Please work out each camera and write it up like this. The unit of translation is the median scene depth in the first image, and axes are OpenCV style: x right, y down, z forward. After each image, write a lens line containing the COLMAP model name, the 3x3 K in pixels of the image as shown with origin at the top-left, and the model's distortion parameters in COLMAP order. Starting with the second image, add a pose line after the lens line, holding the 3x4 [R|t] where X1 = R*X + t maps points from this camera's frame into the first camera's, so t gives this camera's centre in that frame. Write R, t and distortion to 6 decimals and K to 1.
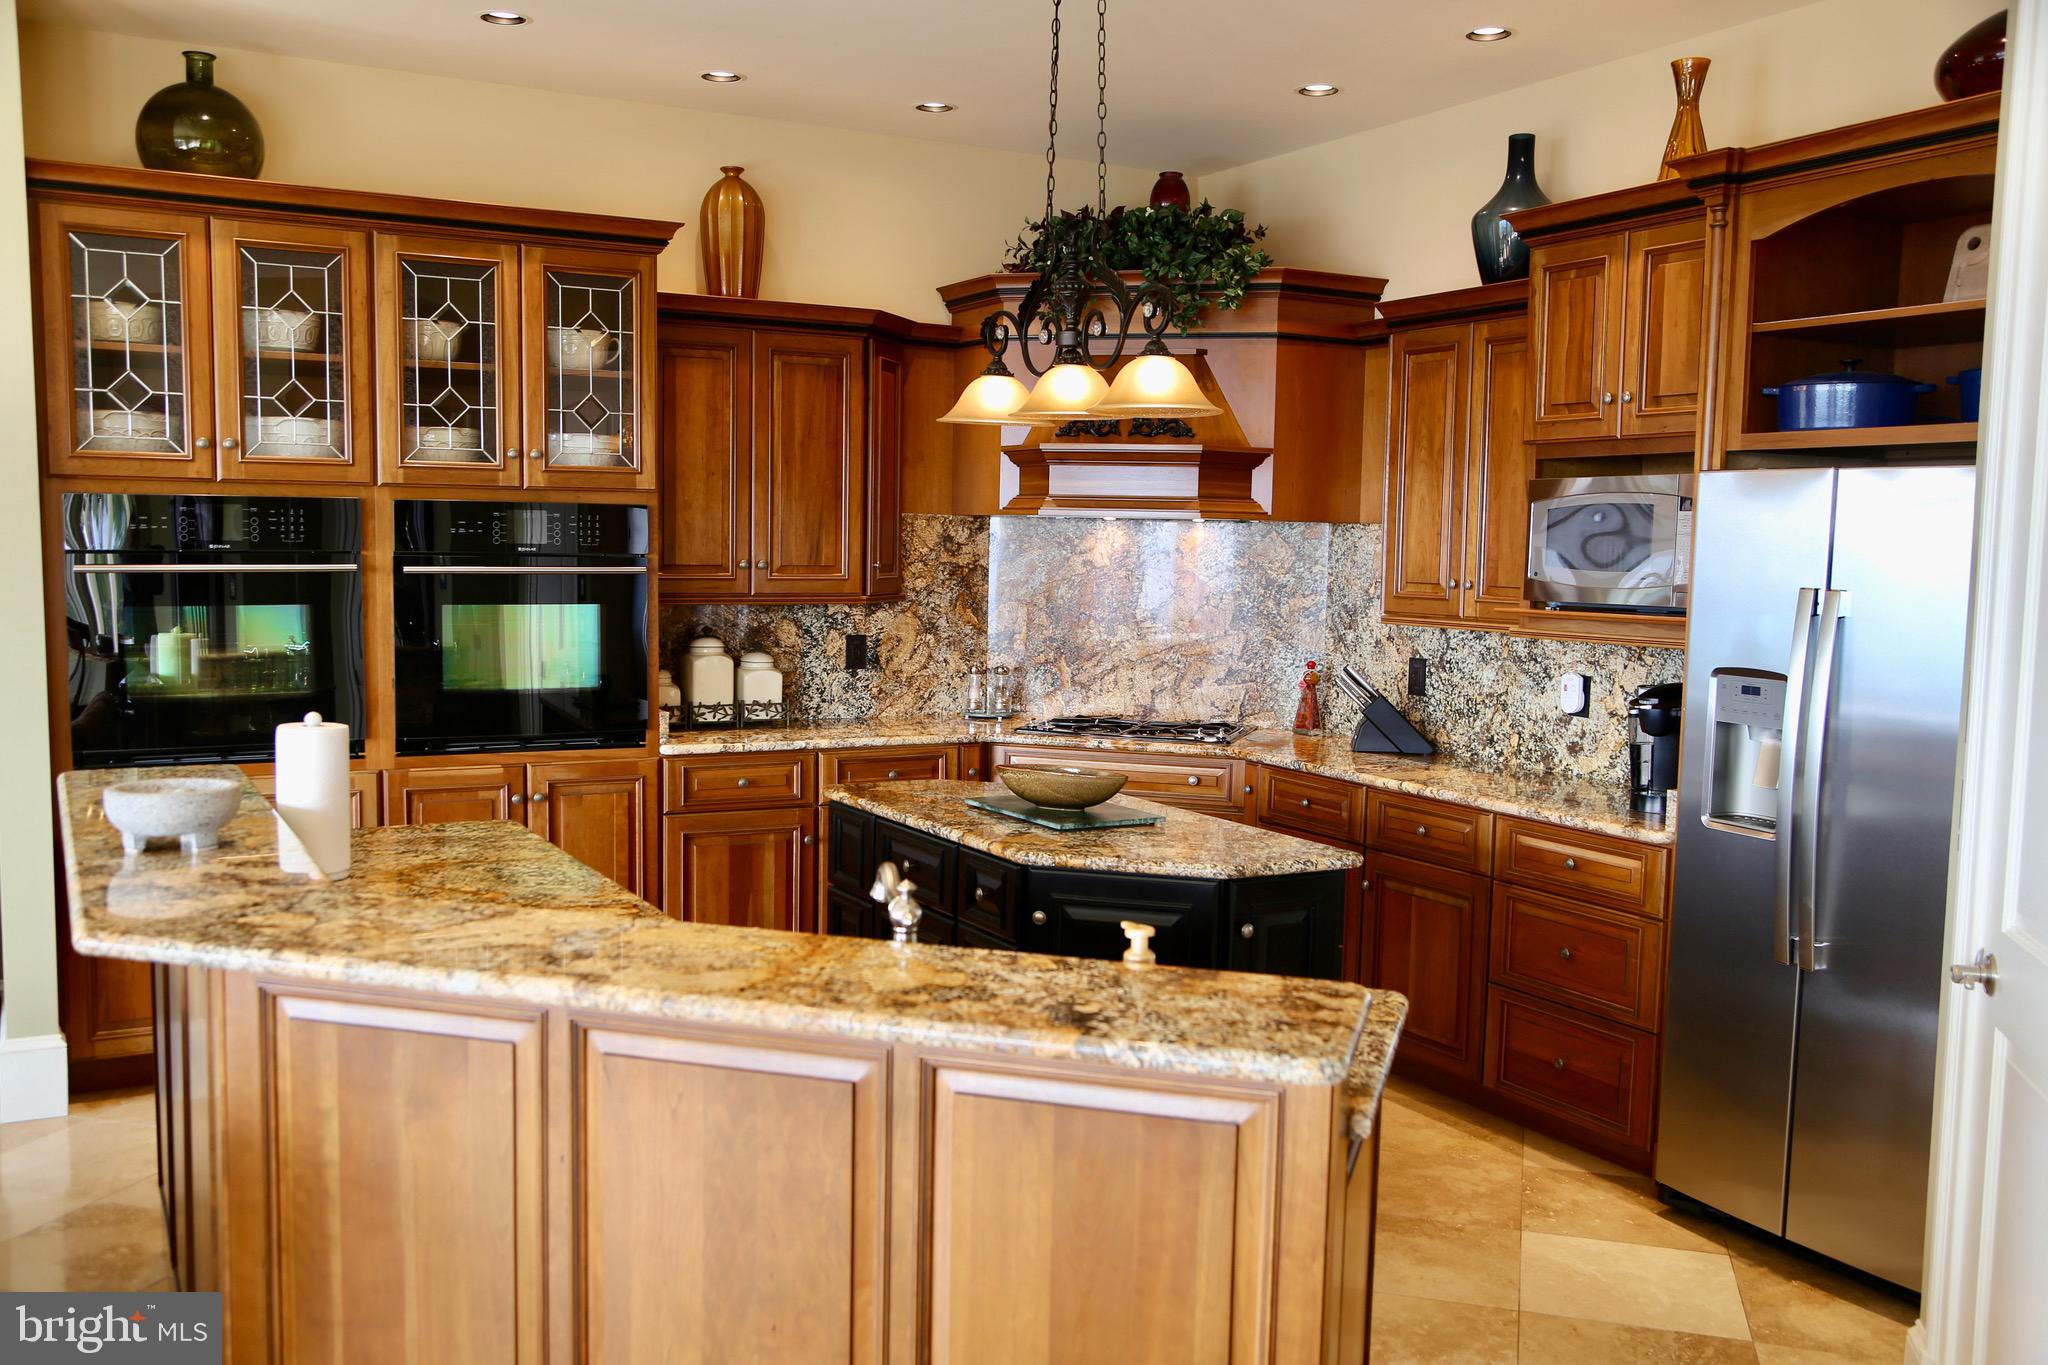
lens RADIAL K [[1811.7, 0, 1022.8], [0, 1811.7, 712.6], [0, 0, 1]] dist [-0.046123, 0.095778]
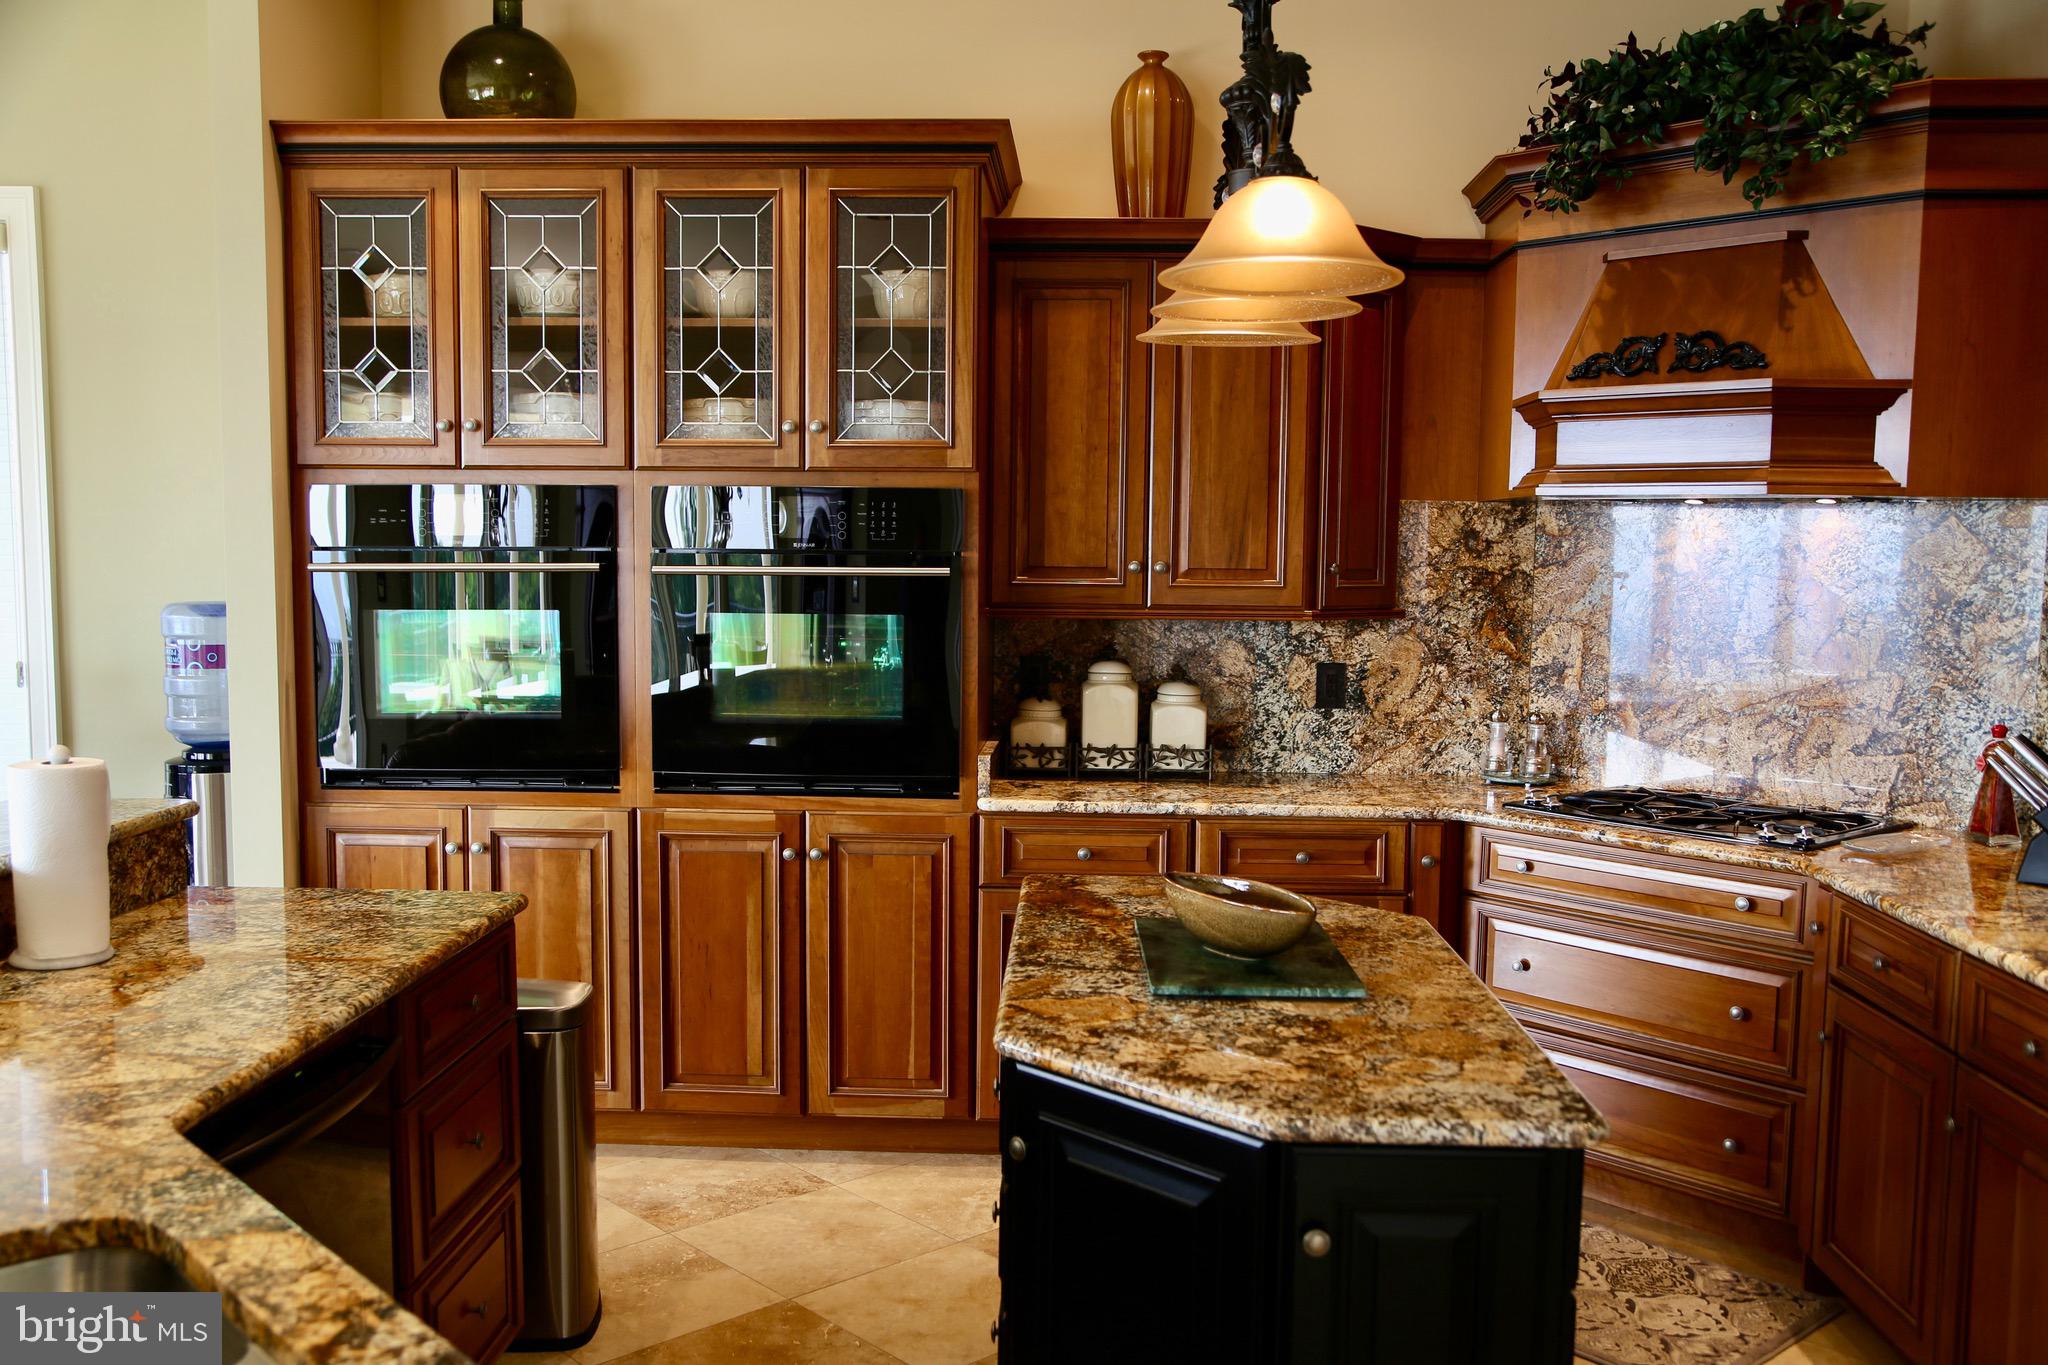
lens RADIAL K [[1811.7, 0, 1022.8], [0, 1811.7, 712.6], [0, 0, 1]] dist [-0.046123, 0.095778]
pose [[0.856410, 0.040591, -0.514699, 0.198989], [-0.046252, 0.998928, 0.001821, -0.019238], [0.514221, 0.022246, 0.857369, 0.316351]]
